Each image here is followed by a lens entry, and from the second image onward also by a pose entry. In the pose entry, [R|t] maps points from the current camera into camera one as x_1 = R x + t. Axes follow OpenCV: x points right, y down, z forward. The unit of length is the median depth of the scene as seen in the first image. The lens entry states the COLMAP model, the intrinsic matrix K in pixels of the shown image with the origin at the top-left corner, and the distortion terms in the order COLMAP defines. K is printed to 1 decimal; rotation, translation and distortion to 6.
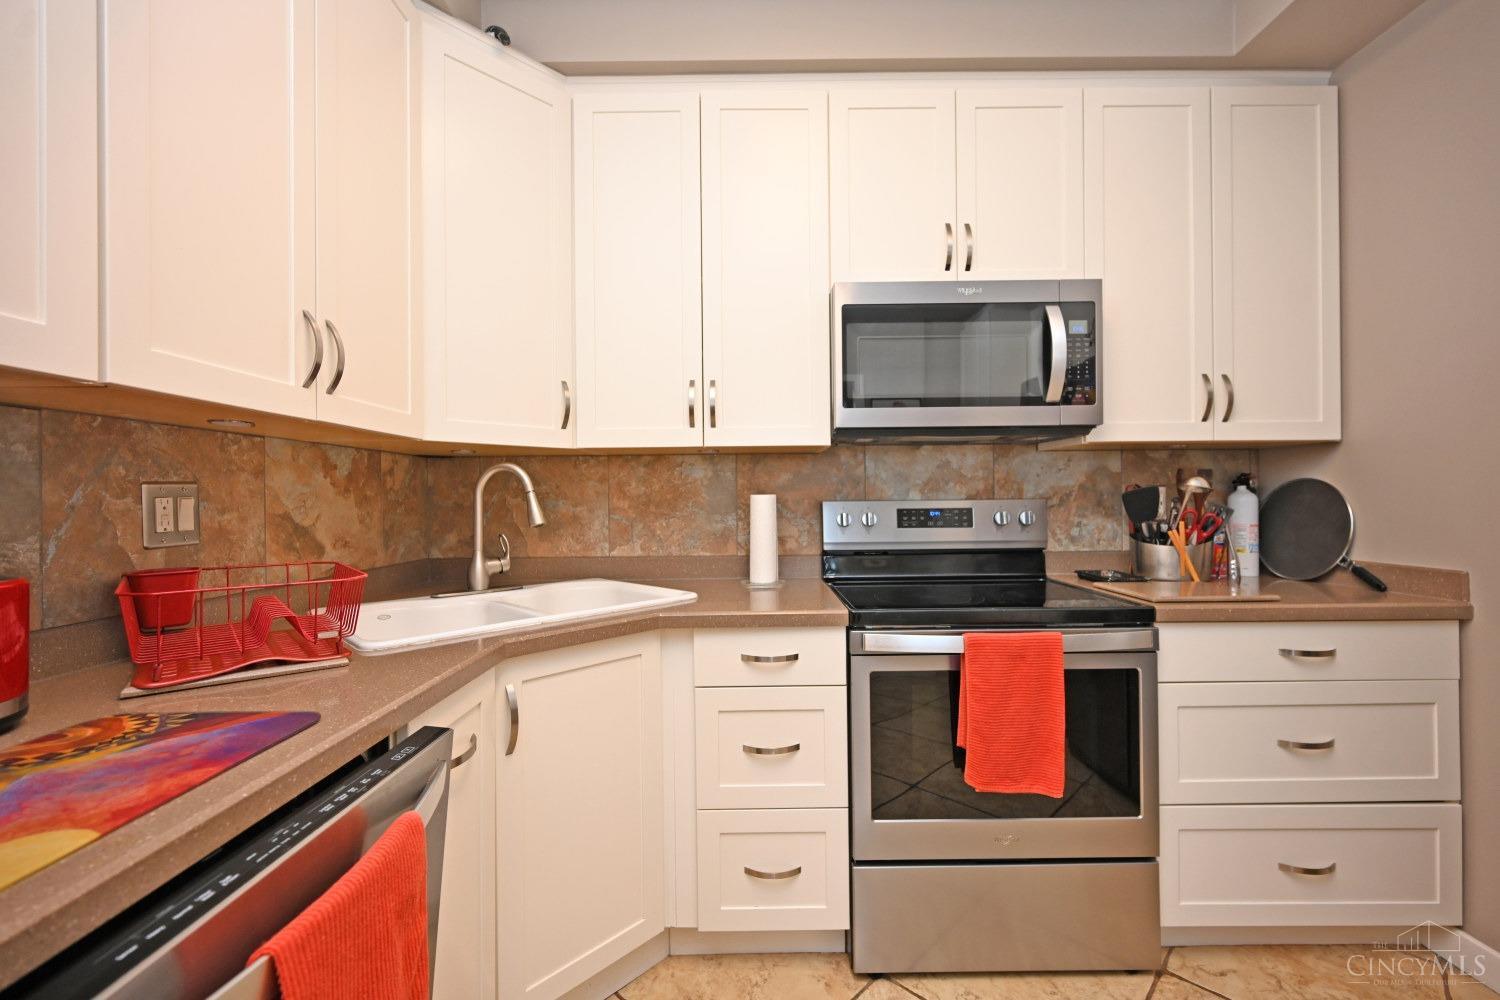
lens RADIAL K [[618.1, 0, 753.6], [0, 618.1, 497.0], [0, 0, 1]] dist [0.001447, 0.000113]
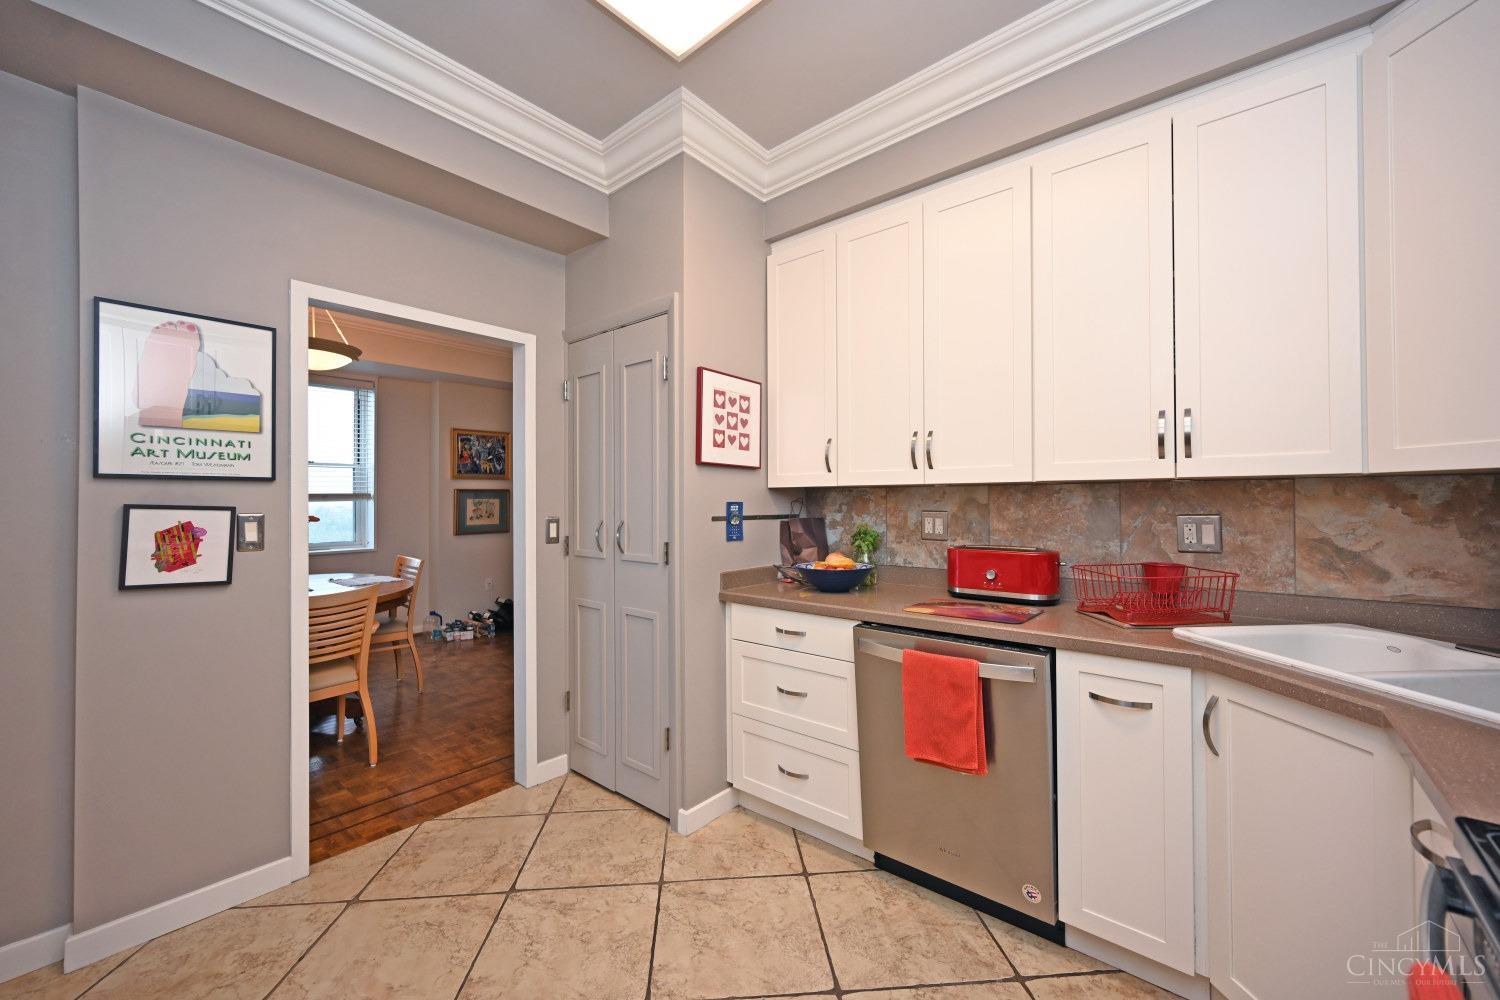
lens RADIAL K [[589.2, 0, 750.0], [0, 589.2, 500.0], [0, 0, 1]] dist [-0.000653, -0.000074]
pose [[-0.653735, 0.006665, -0.756694, 0.701892], [0.010746, 0.999942, -0.000477, -0.049745], [0.756647, -0.008443, -0.653769, 0.739161]]
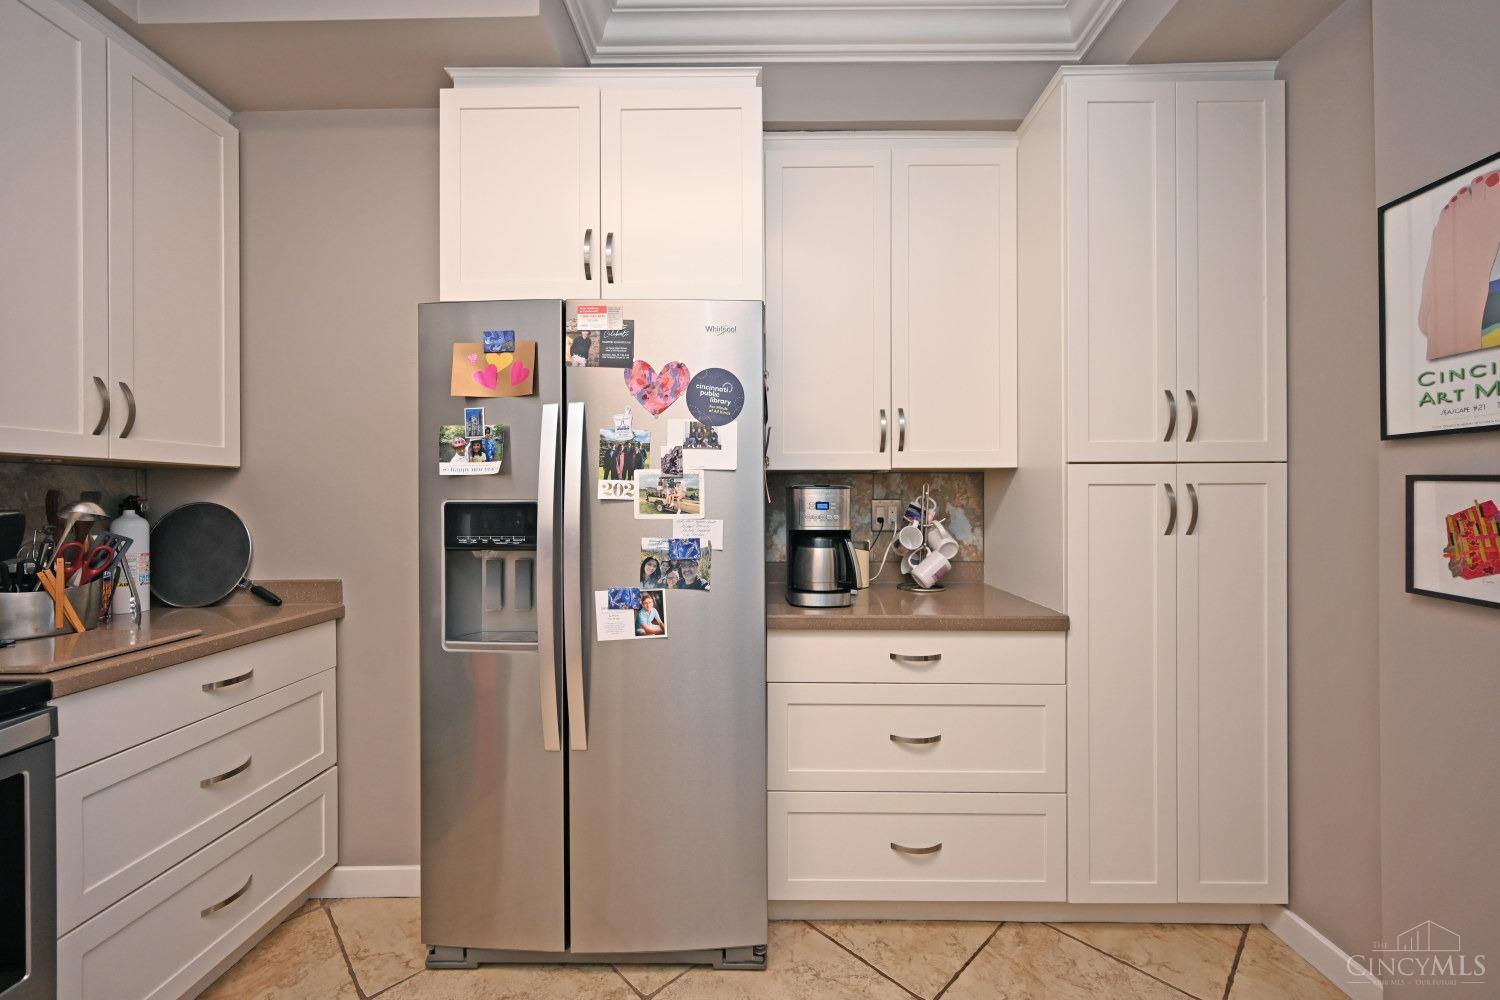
lens RADIAL K [[603.9, 0, 754.4], [0, 603.9, 496.9], [0, 0, 1]] dist [-0.001491, -0.000269]
pose [[0.014337, 0.009498, 0.999852, -0.060053], [0.005736, 0.999938, -0.009582, -0.026668], [-0.999881, 0.005872, 0.014281, 0.116053]]
